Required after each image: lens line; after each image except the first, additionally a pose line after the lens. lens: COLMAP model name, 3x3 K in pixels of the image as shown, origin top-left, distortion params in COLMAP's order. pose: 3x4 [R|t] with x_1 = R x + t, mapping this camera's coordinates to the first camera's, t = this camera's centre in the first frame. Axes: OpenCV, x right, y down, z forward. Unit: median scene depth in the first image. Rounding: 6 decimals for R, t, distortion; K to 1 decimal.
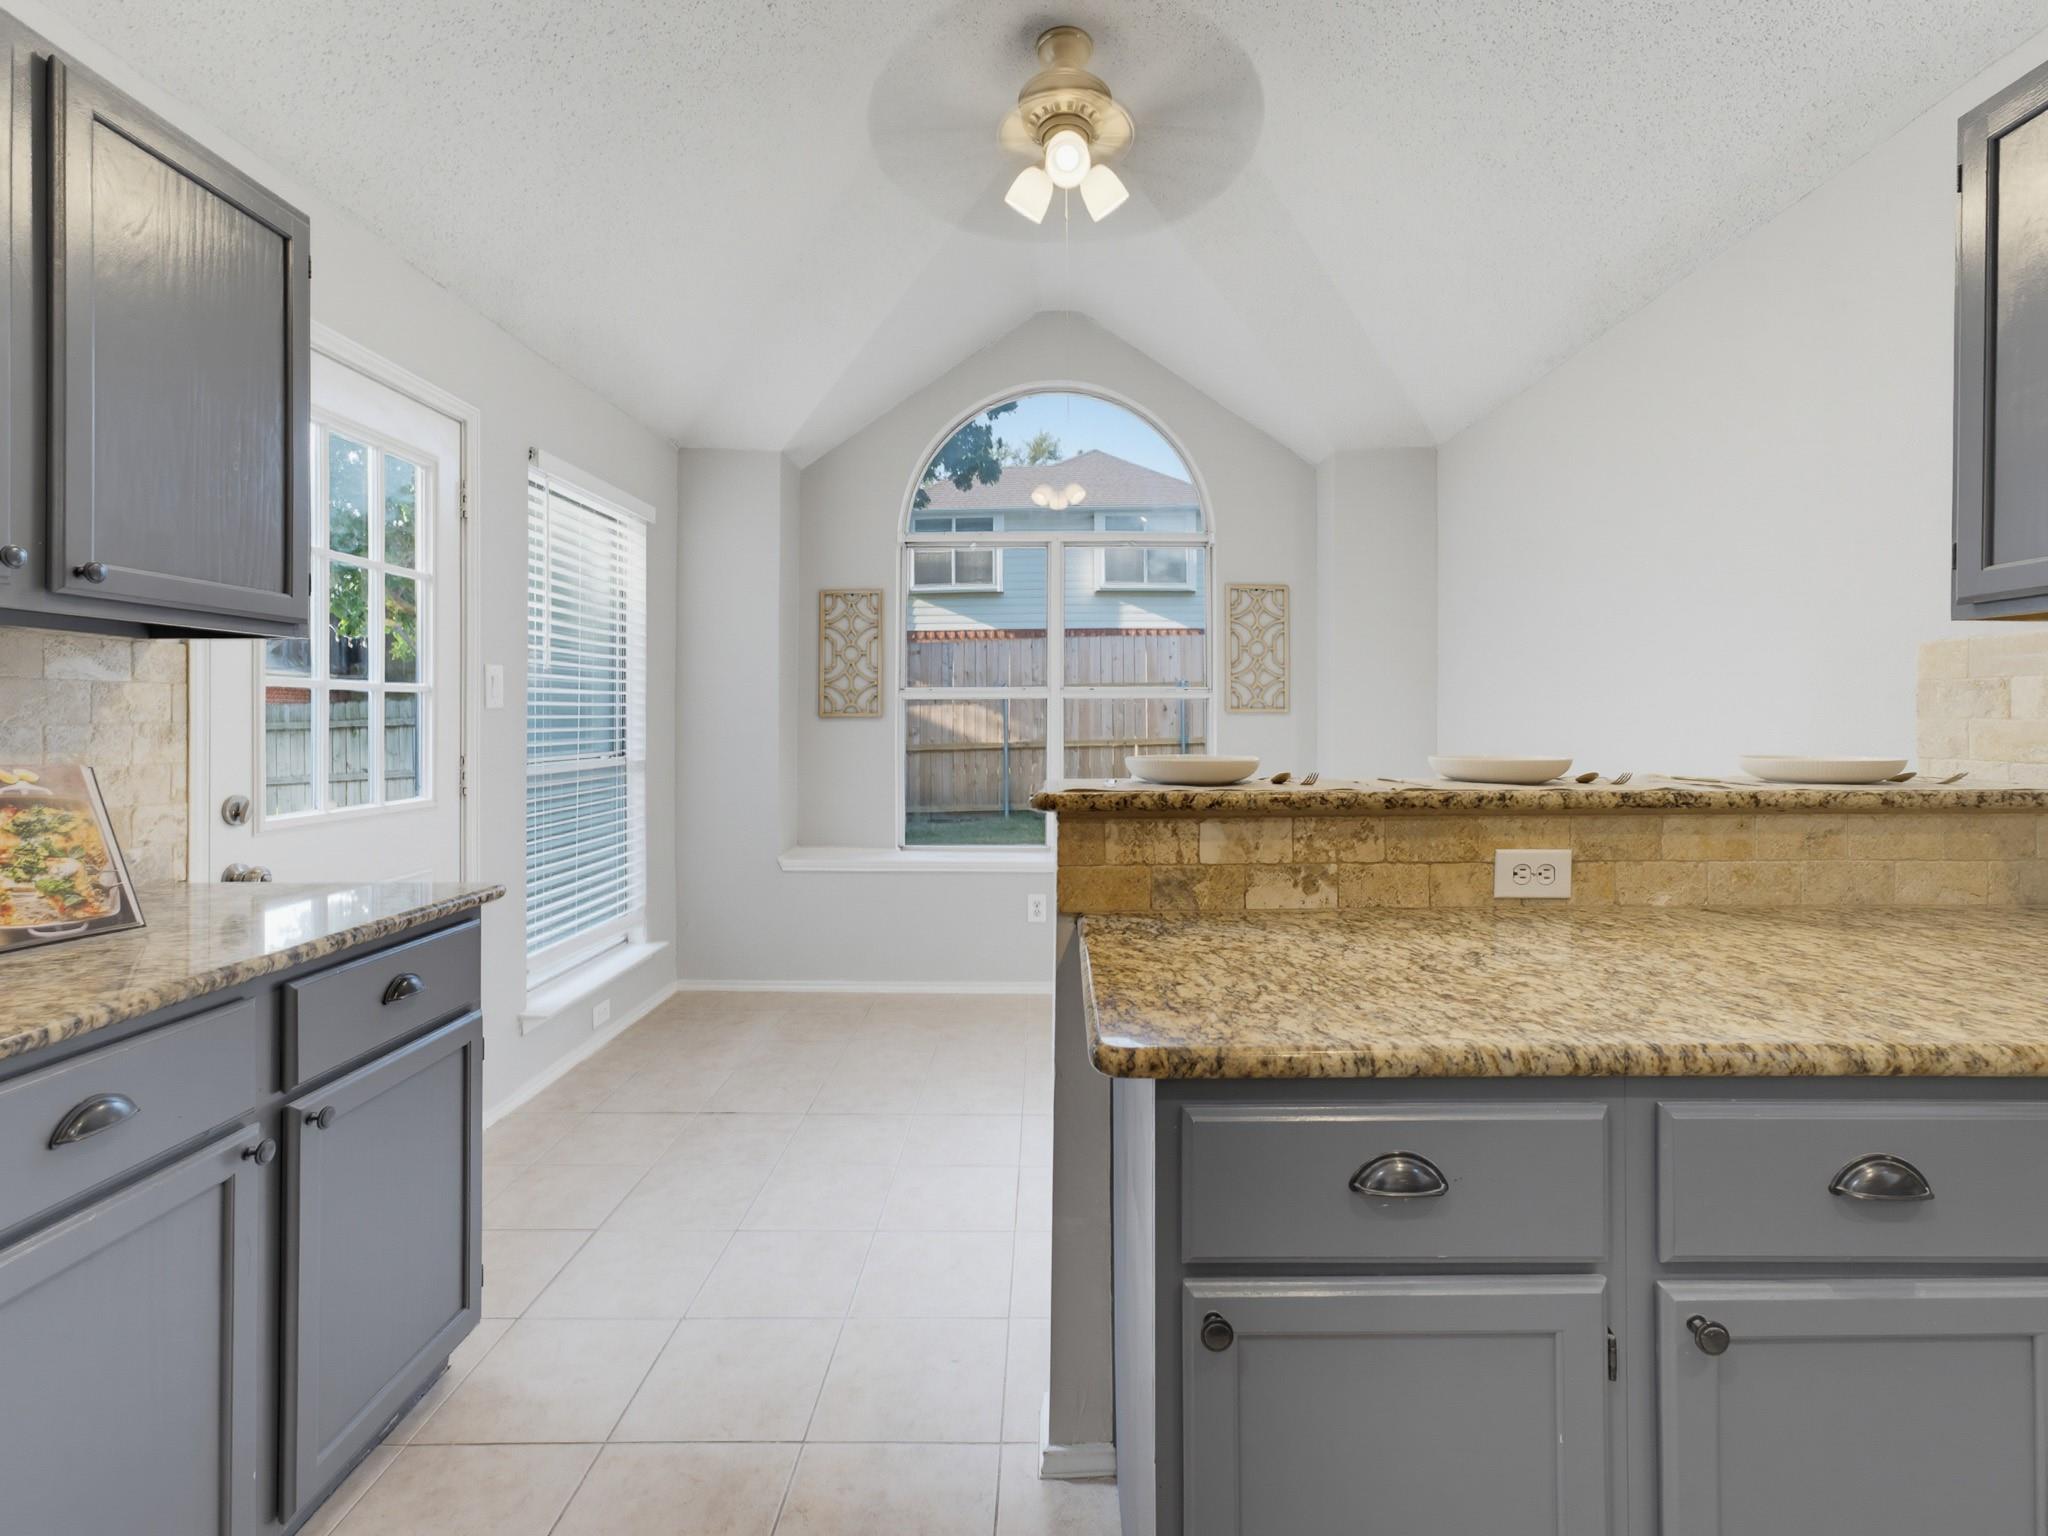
lens RADIAL K [[966.0, 0, 1069.2], [0, 966.0, 716.7], [0, 0, 1]] dist [0.006903, 0.004214]
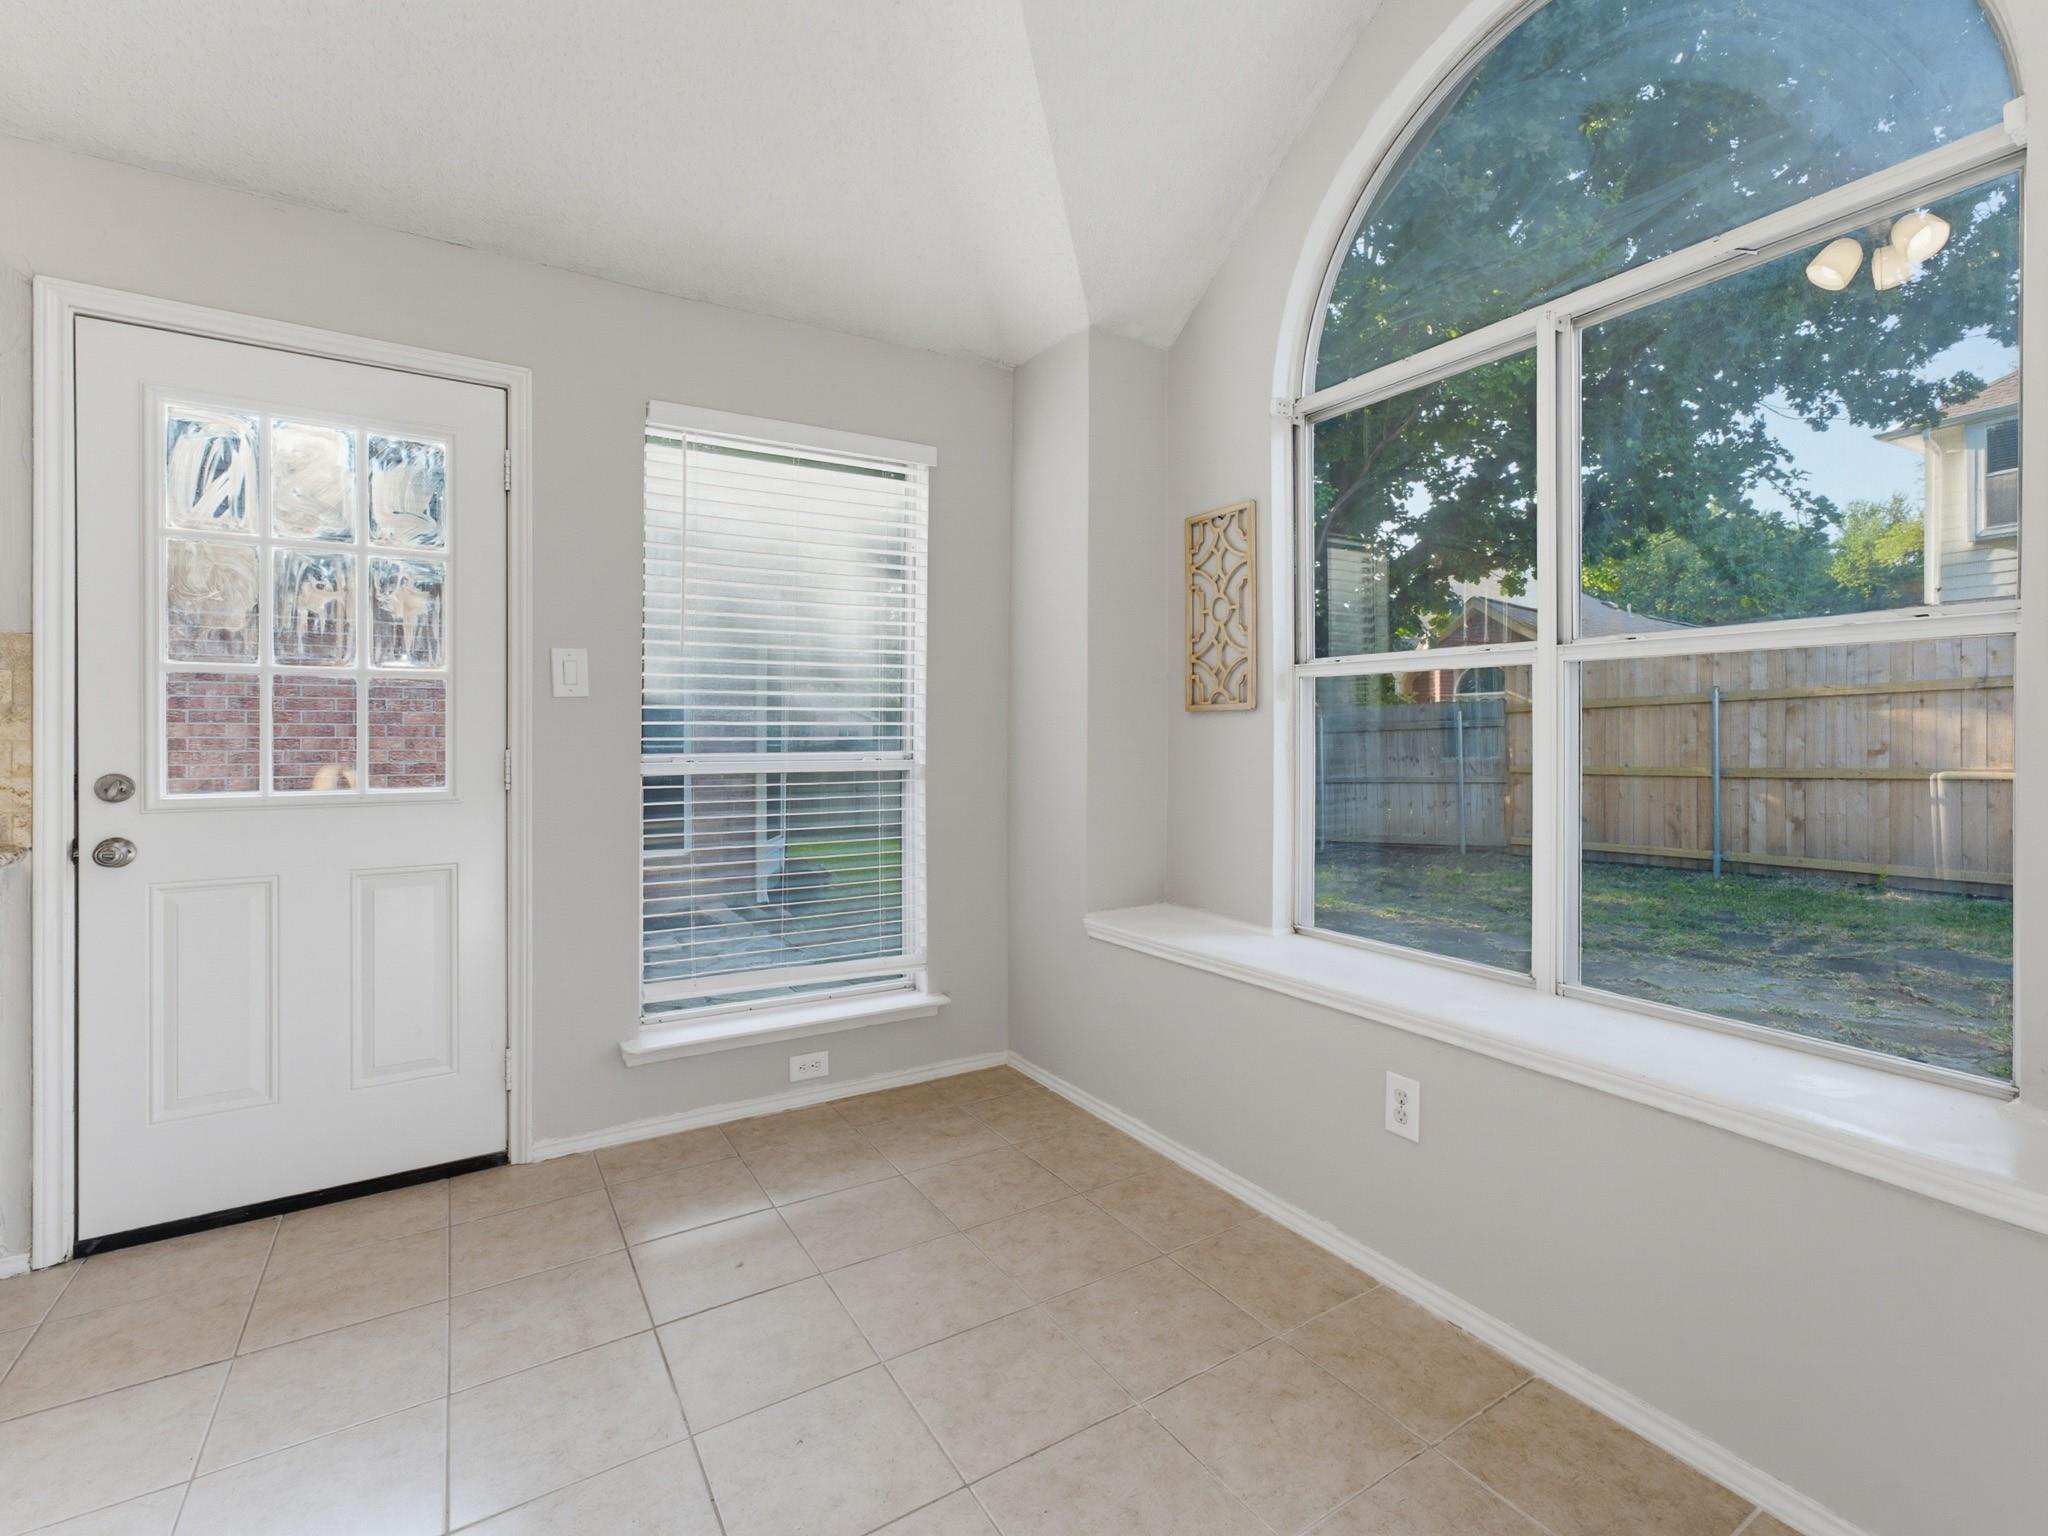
lens RADIAL K [[966.0, 0, 1015.3], [0, 966.0, 733.1], [0, 0, 1]] dist [0.006903, 0.004214]
pose [[0.521560, -0.005327, -0.853198, 0.620991], [0.002782, 0.999986, -0.004543, 0.047255], [0.853210, -0.000004, 0.521568, 1.388968]]
